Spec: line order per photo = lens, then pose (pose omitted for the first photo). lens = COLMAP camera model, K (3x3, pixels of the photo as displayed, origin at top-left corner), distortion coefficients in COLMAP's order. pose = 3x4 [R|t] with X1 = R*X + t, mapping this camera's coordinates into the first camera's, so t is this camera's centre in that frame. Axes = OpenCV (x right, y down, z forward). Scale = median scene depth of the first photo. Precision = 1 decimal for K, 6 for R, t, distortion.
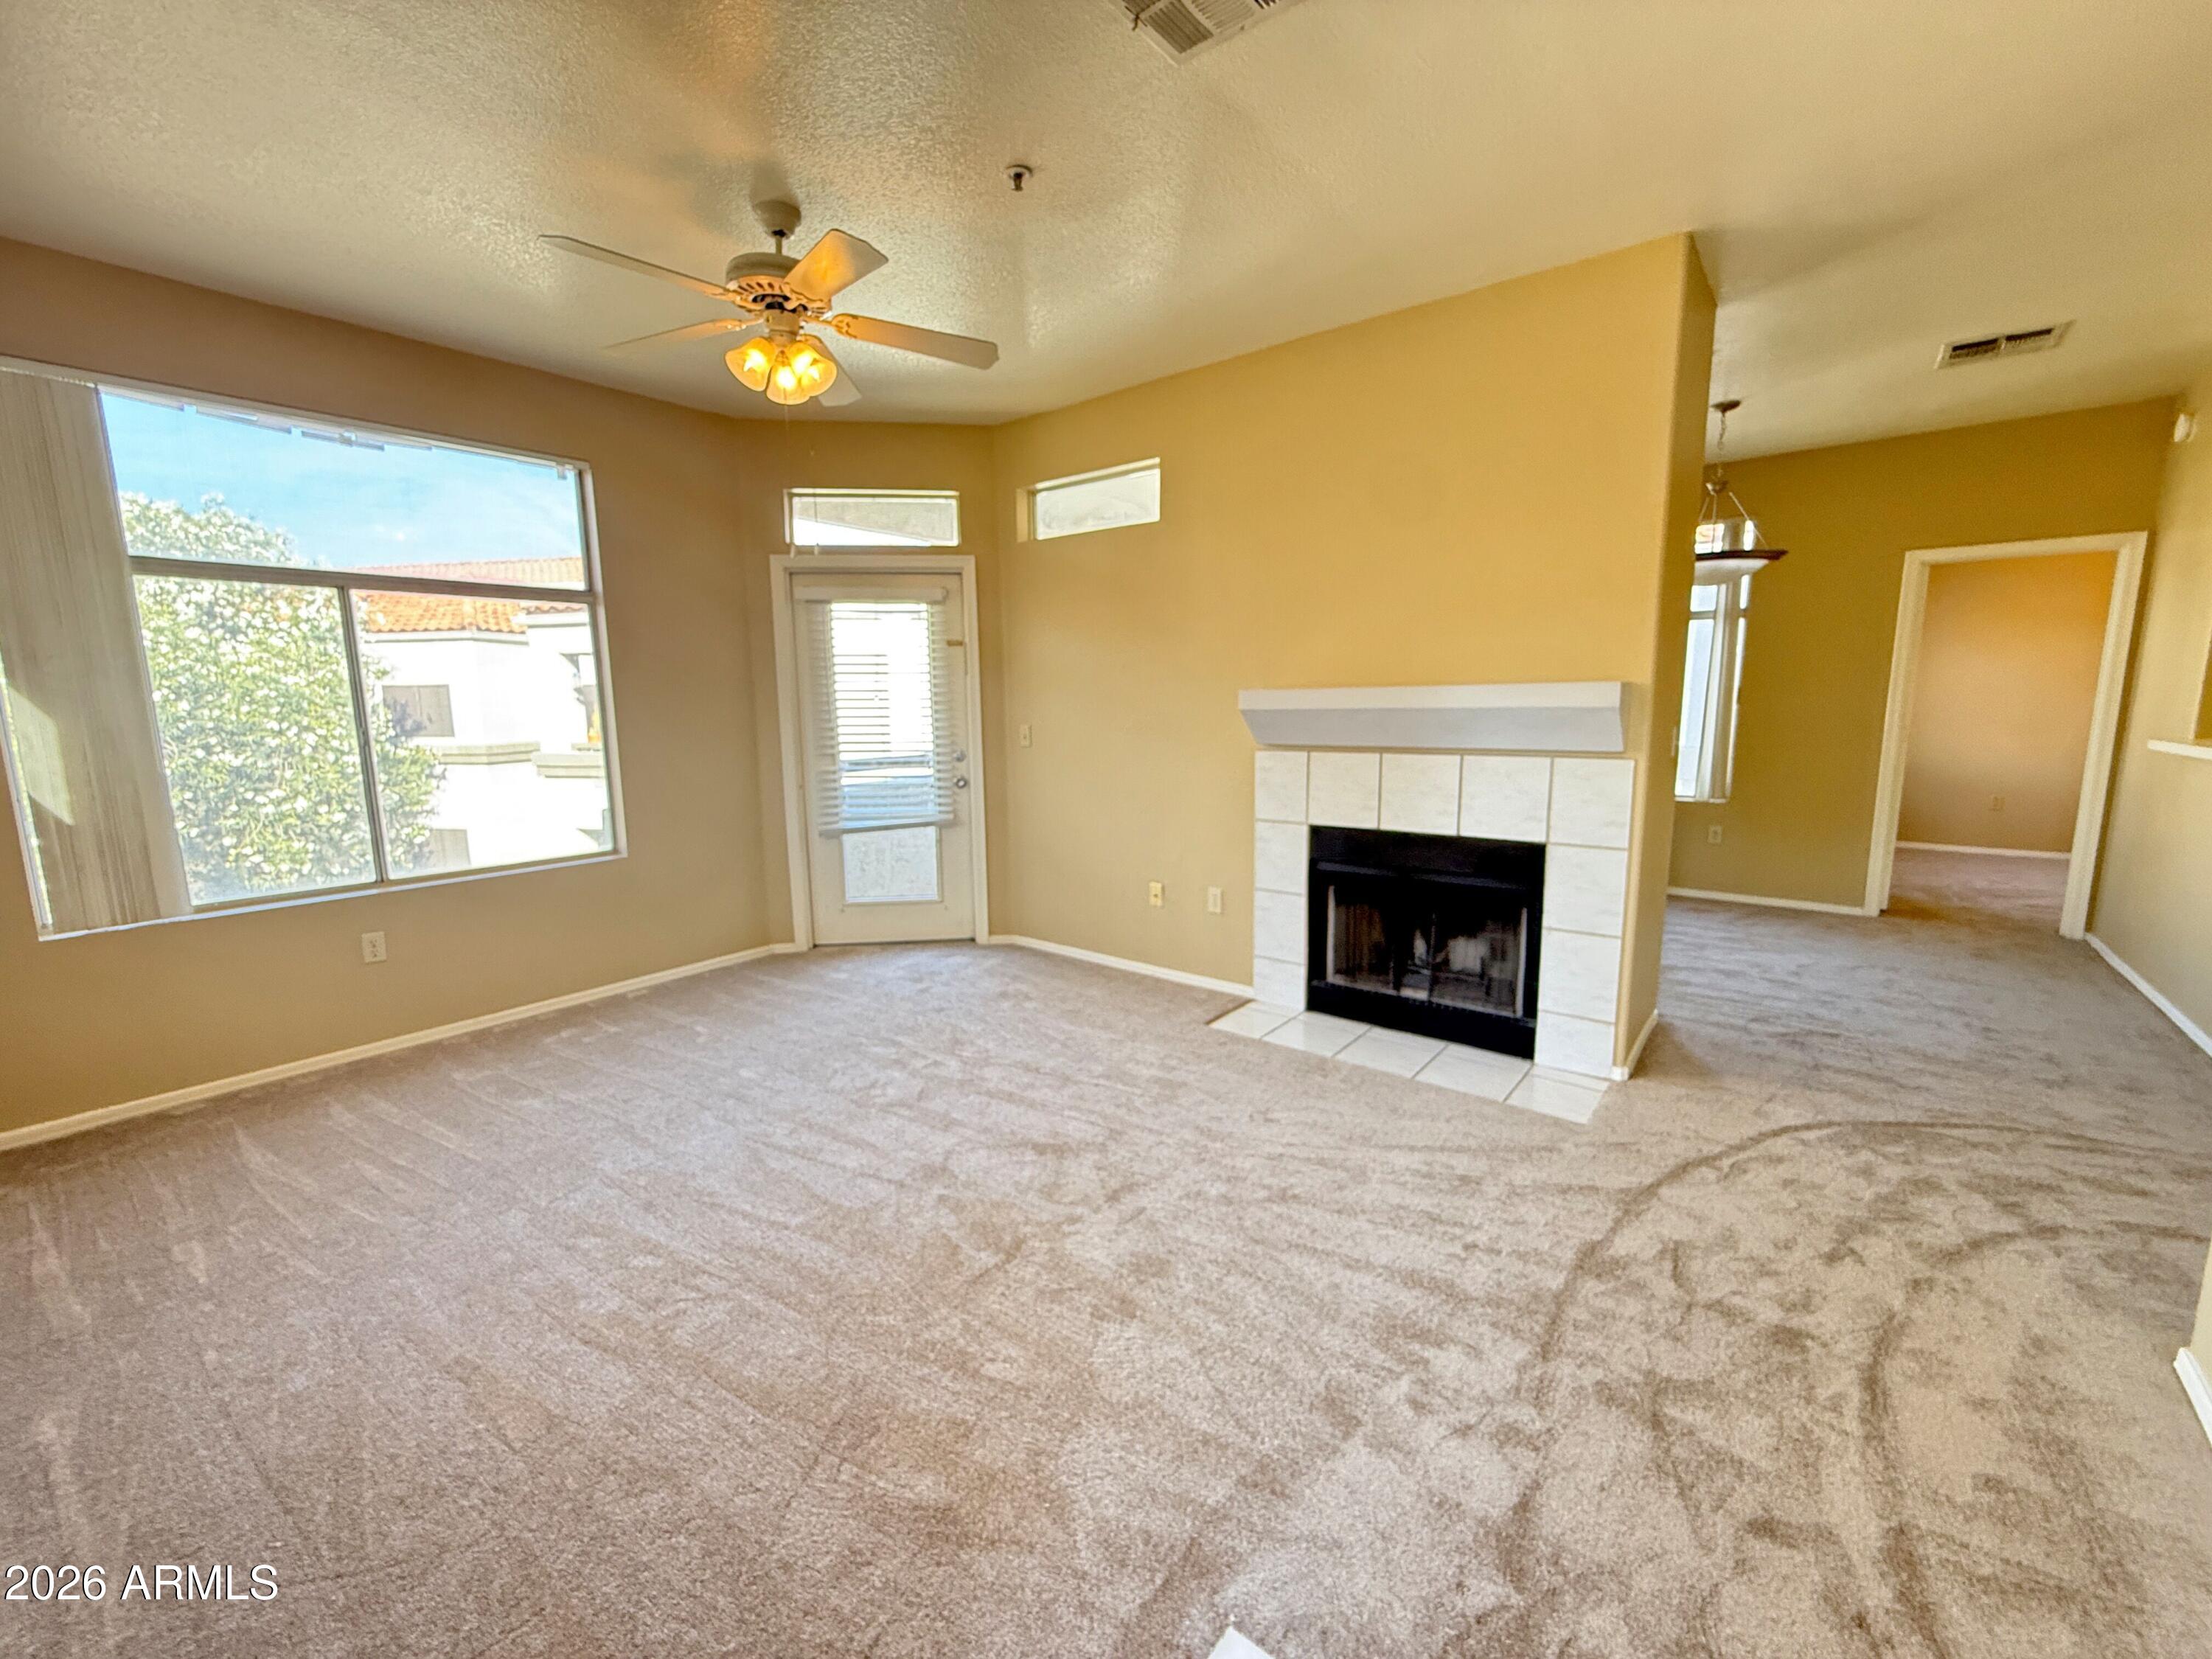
lens RADIAL K [[885.8, 0, 1098.8], [0, 885.8, 830.8], [0, 0, 1]] dist [-0.000513, 0.000111]
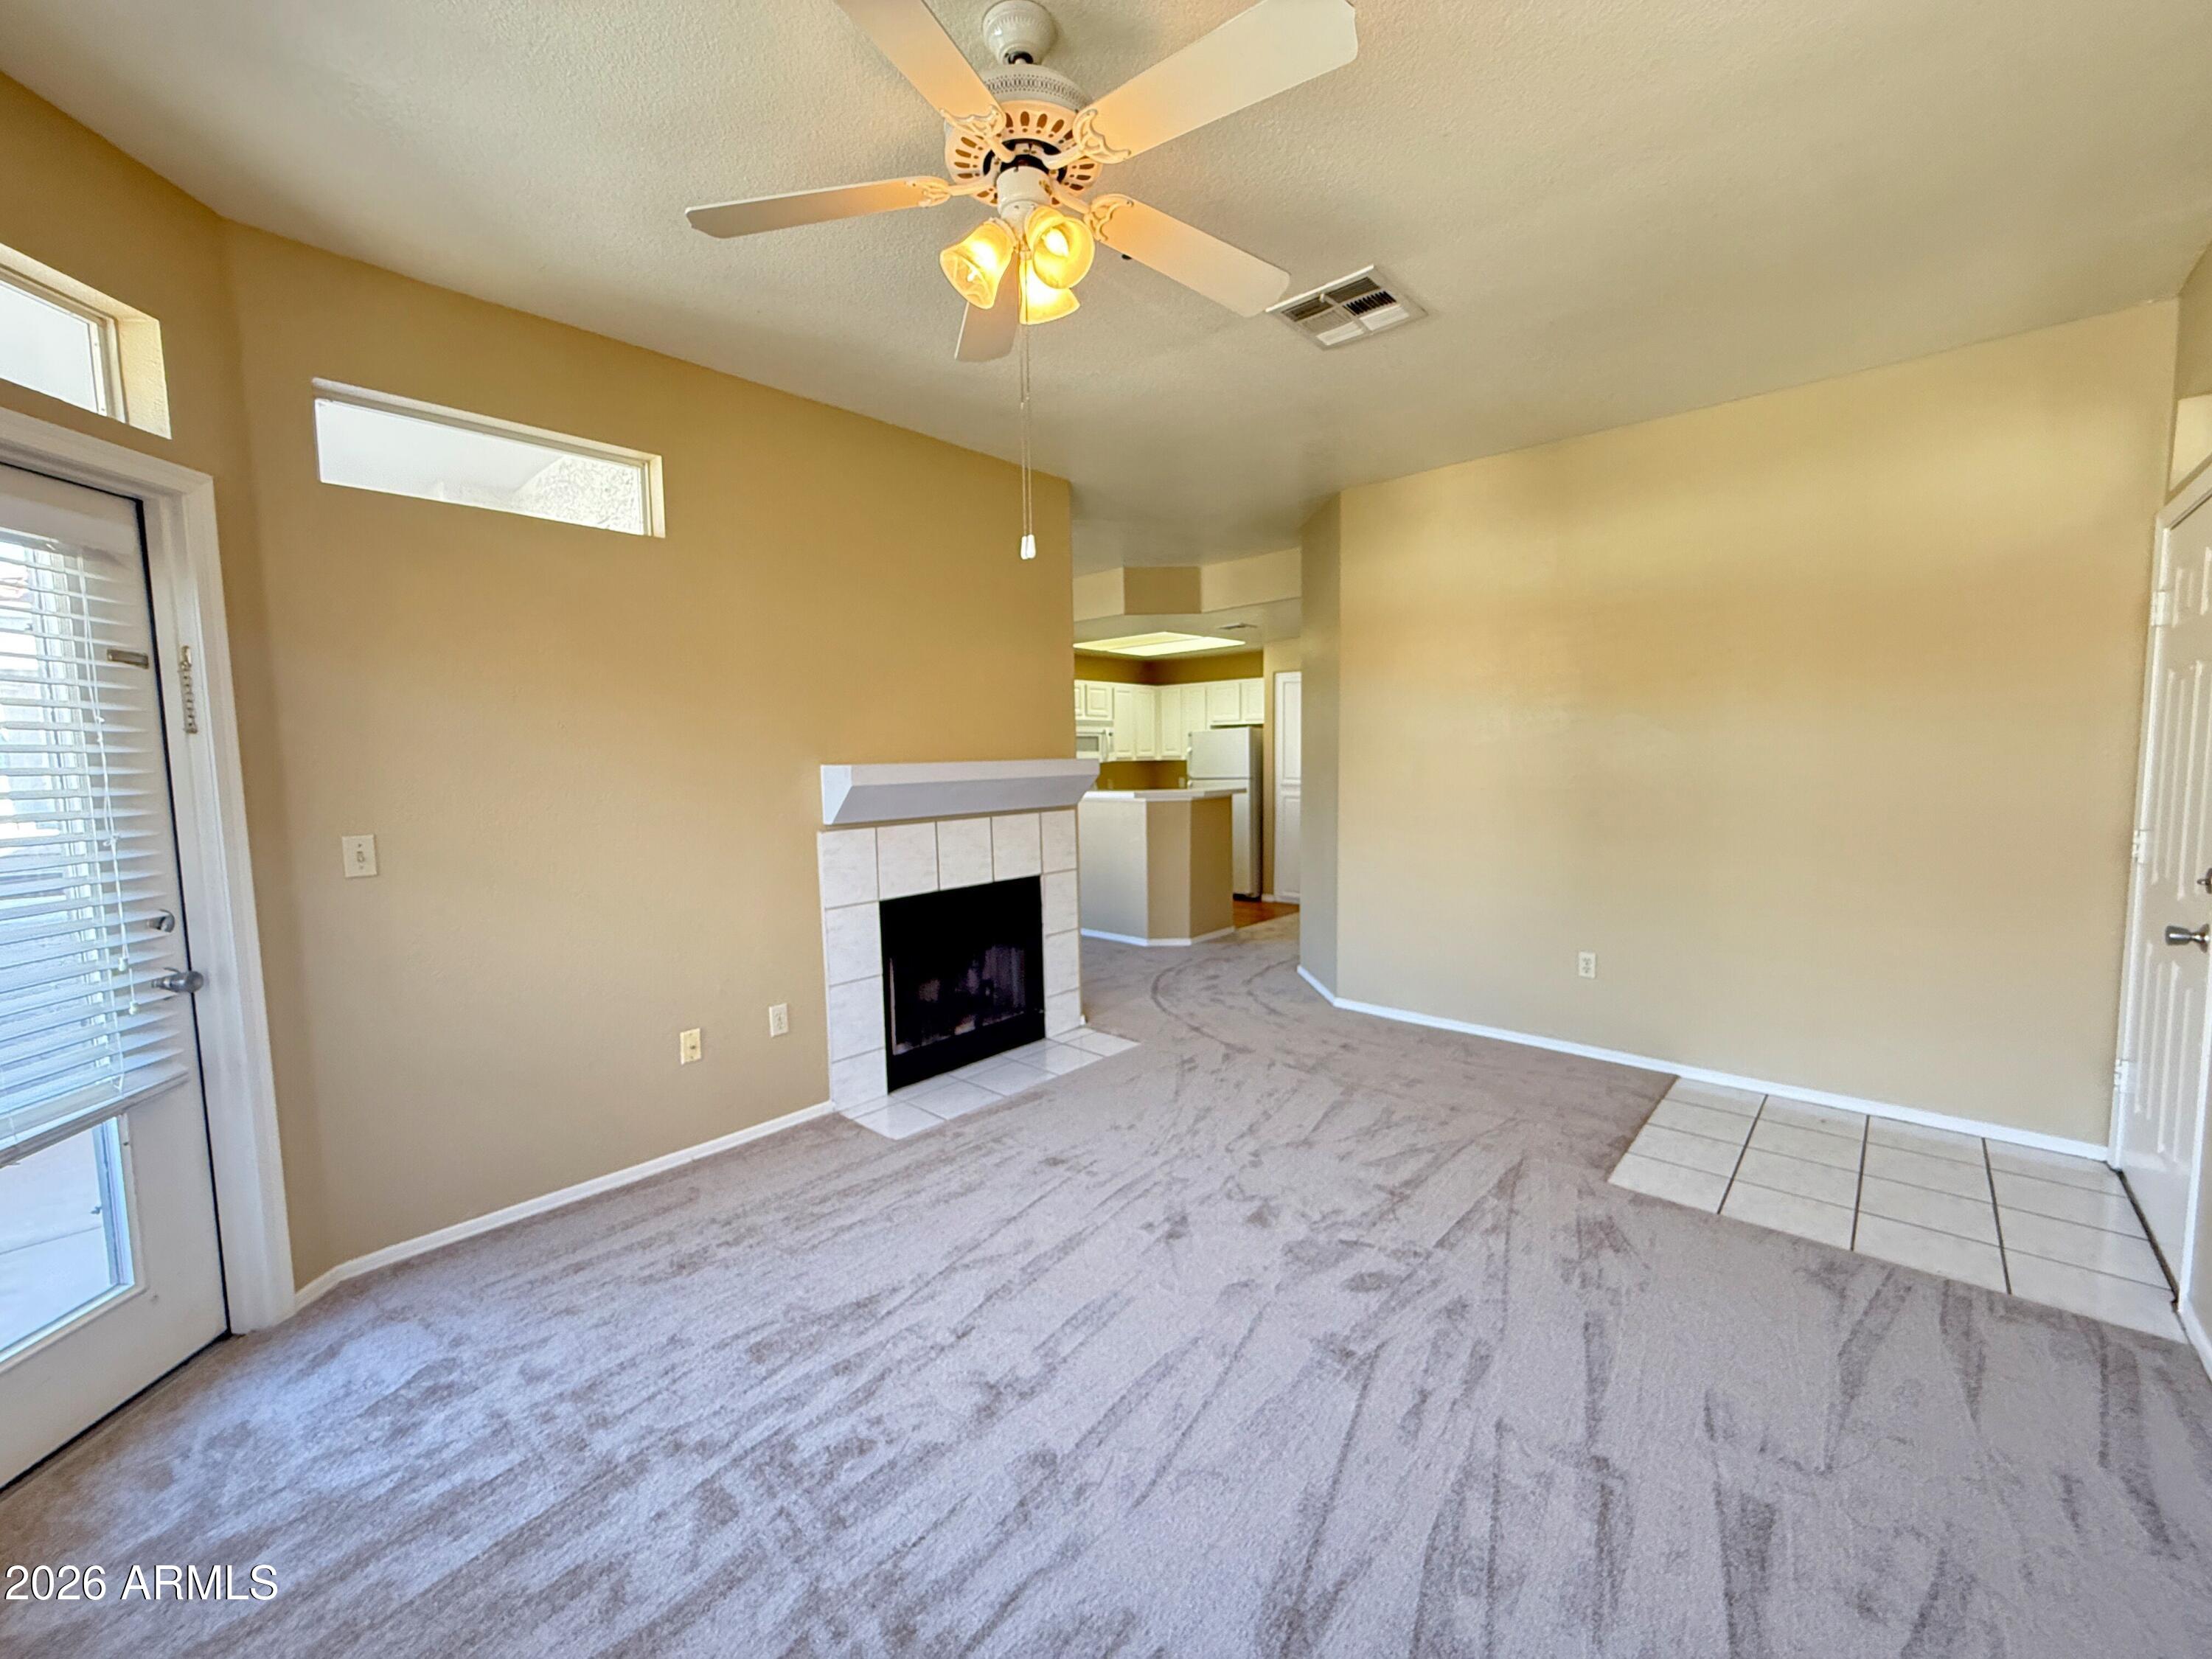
lens RADIAL K [[885.8, 0, 1098.8], [0, 885.8, 830.8], [0, 0, 1]] dist [-0.000513, 0.000111]
pose [[0.060214, -0.073035, 0.995510, -0.694064], [0.165710, 0.984212, 0.062183, -0.100736], [-0.984335, 0.161222, 0.071366, 0.660570]]
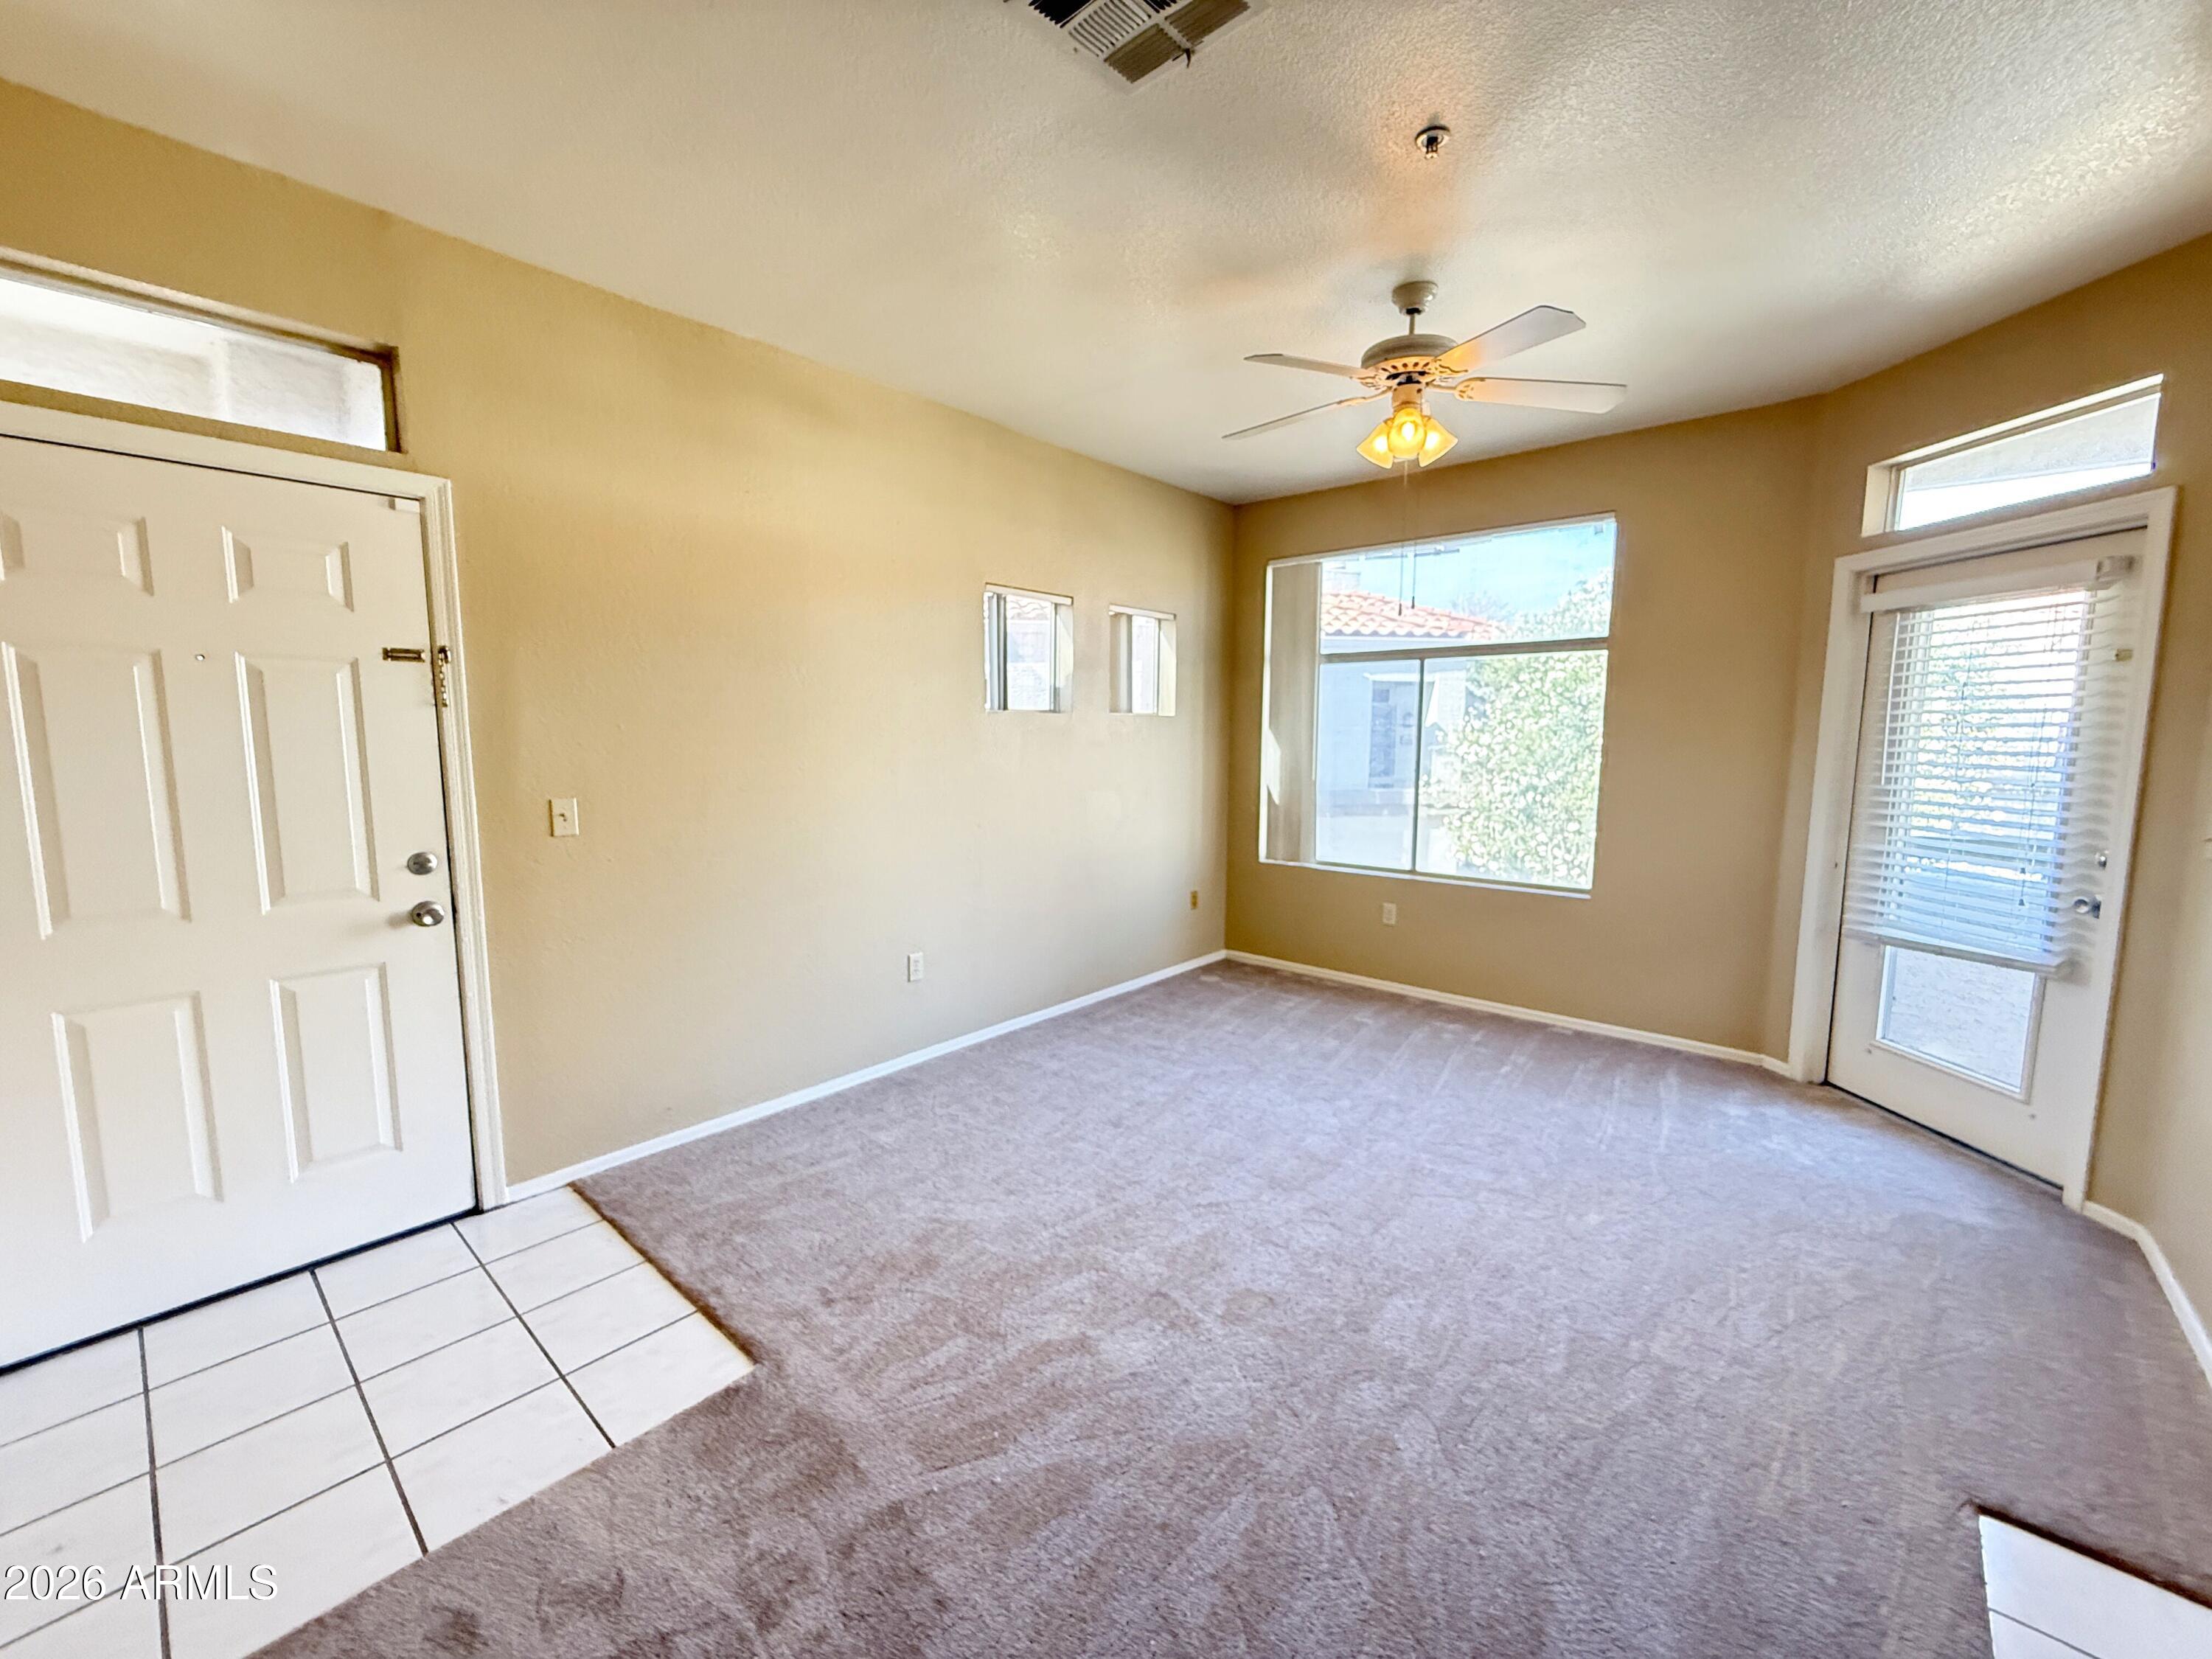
lens RADIAL K [[885.8, 0, 1098.8], [0, 885.8, 830.8], [0, 0, 1]] dist [-0.000513, 0.000111]
pose [[-0.042972, 0.125683, -0.991139, 0.518242], [-0.150708, 0.979888, 0.130790, -0.101326], [0.987644, 0.154993, -0.023167, 0.503262]]
